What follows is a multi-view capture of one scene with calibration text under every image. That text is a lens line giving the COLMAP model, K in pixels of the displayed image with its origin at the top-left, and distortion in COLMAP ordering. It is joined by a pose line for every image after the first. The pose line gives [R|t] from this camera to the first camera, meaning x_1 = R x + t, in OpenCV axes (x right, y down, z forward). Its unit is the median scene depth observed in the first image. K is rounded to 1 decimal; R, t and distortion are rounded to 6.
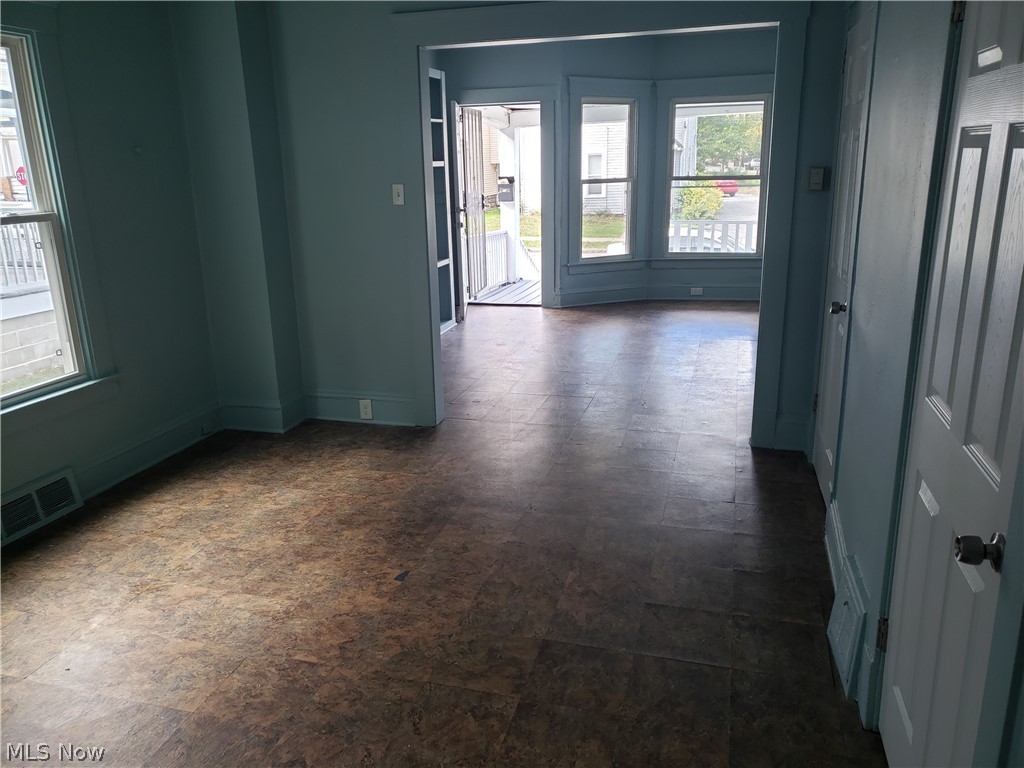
lens RADIAL K [[830.9, 0, 512.0], [0, 830.9, 384.0], [0, 0, 1]] dist [0.089401, 0.000716]
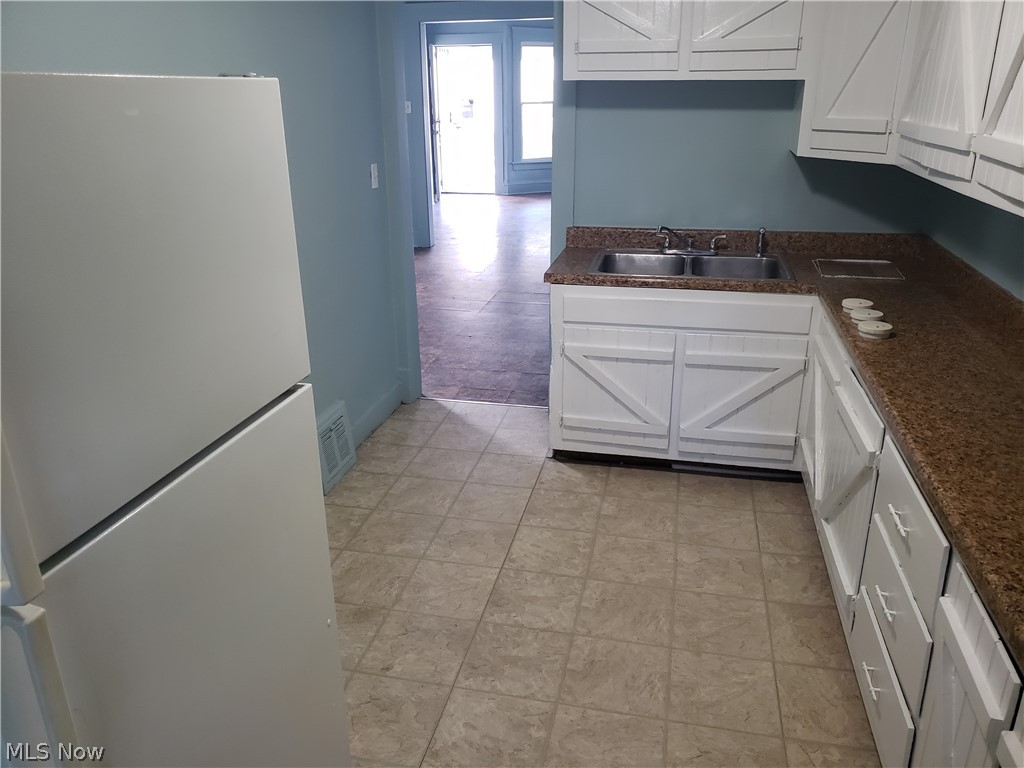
lens RADIAL K [[781.8, 0, 514.5], [0, 781.8, 365.8], [0, 0, 1]] dist [0.060024, 0.002580]
pose [[0.998642, -0.009911, 0.051144, -0.001534], [0.005729, 0.996676, 0.081266, 0.093784], [-0.051779, -0.080863, 0.995379, -0.362666]]
